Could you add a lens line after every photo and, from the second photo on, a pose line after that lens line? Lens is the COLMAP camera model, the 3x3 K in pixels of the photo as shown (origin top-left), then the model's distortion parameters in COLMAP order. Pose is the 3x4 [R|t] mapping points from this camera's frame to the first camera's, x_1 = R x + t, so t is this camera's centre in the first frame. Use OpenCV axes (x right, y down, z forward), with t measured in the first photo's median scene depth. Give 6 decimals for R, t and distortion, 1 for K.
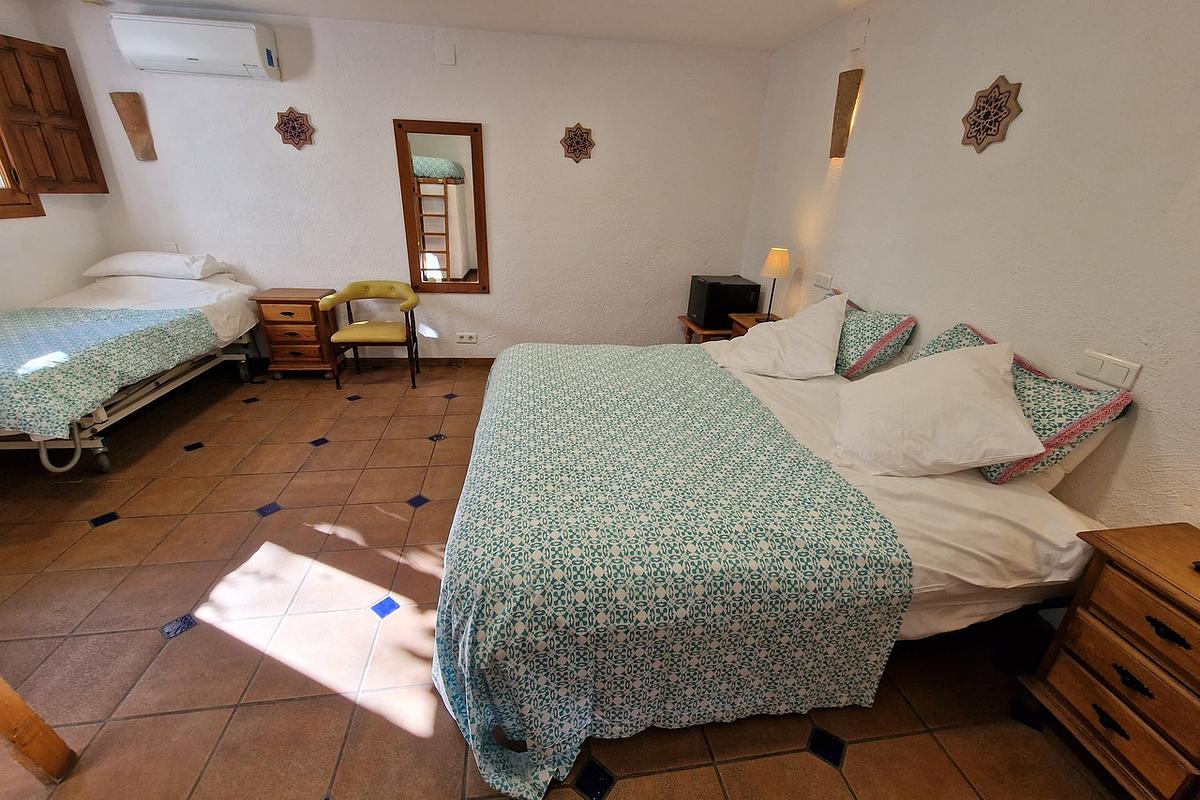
lens RADIAL K [[490.2, 0, 597.1], [0, 490.2, 399.7], [0, 0, 1]] dist [-0.000303, -0.000680]
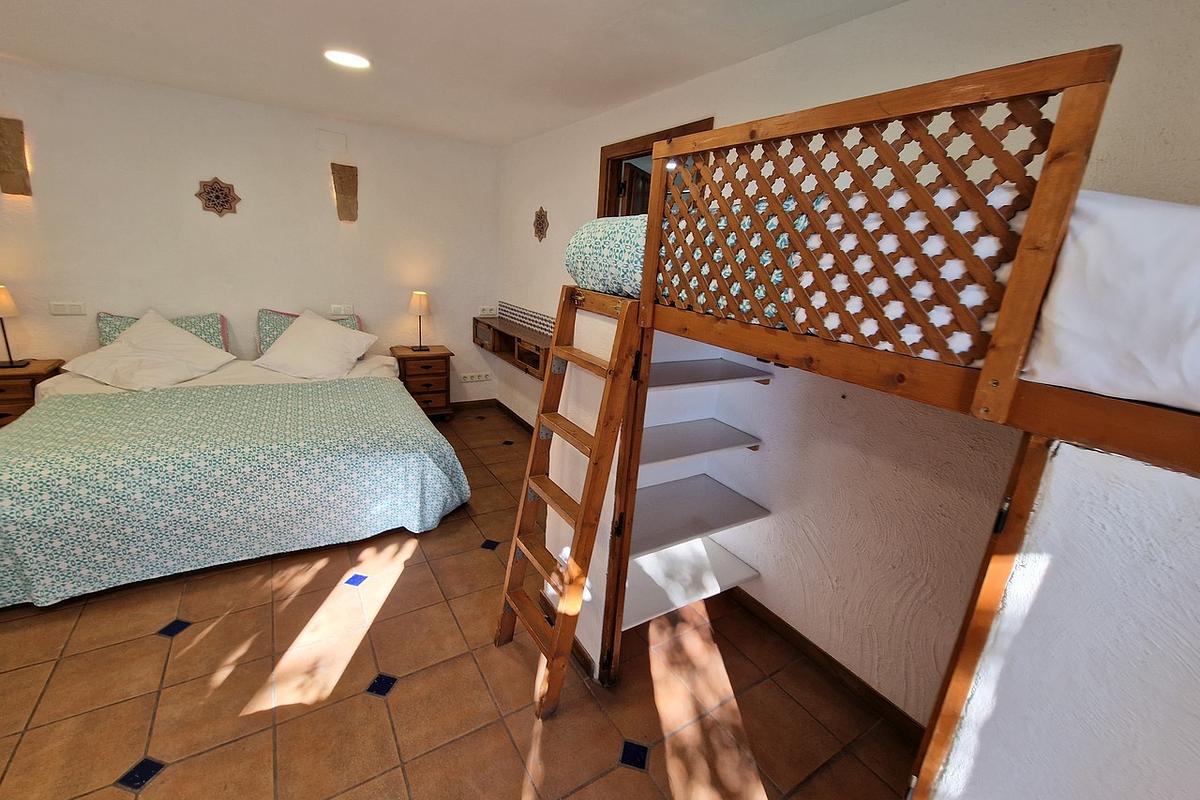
lens RADIAL K [[490.2, 0, 597.1], [0, 490.2, 399.7], [0, 0, 1]] dist [-0.000303, -0.000680]
pose [[-0.392625, -0.329227, 0.858752, -1.546932], [0.273035, 0.849911, 0.450670, -0.377303], [-0.878236, 0.411414, -0.243806, 0.516961]]
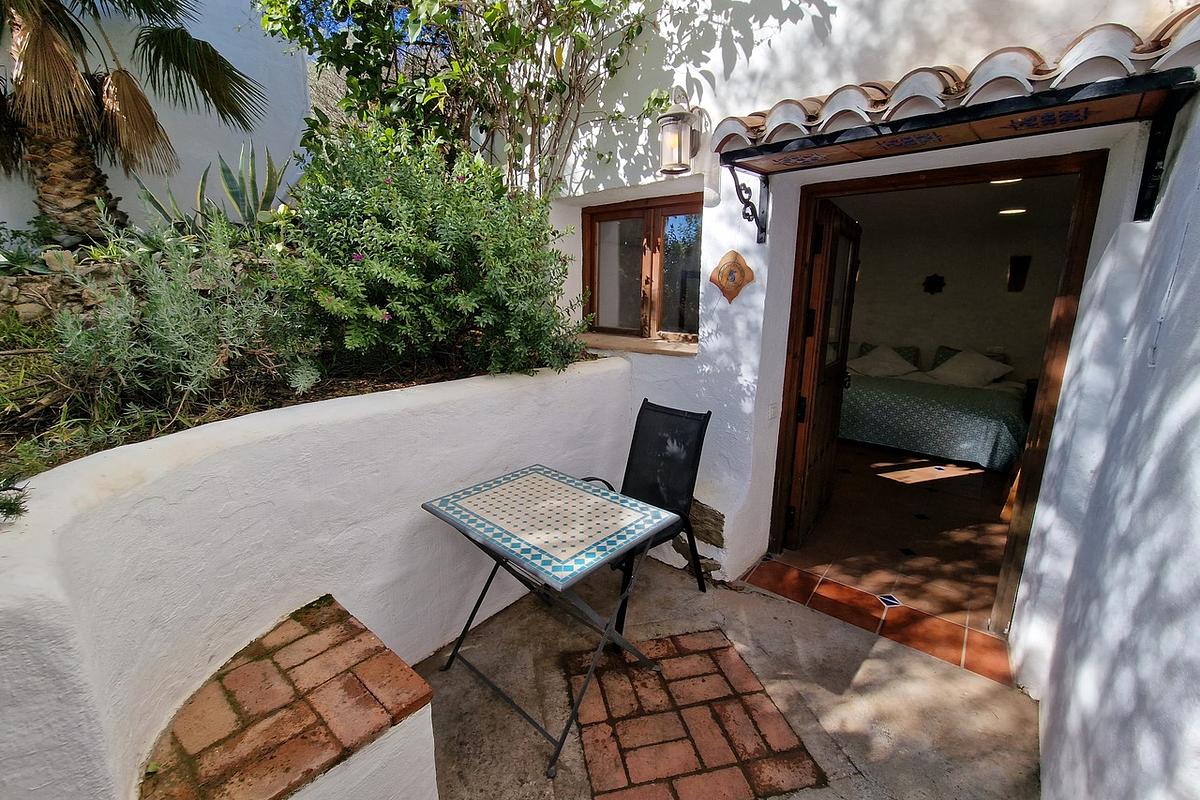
lens RADIAL K [[490.2, 0, 597.1], [0, 490.2, 399.7], [0, 0, 1]] dist [-0.000303, -0.000680]
pose [[0.741029, -0.174610, 0.648373, -3.197017], [0.277219, 0.959020, -0.058567, -0.266441], [-0.611577, 0.223141, 0.759067, 0.043936]]
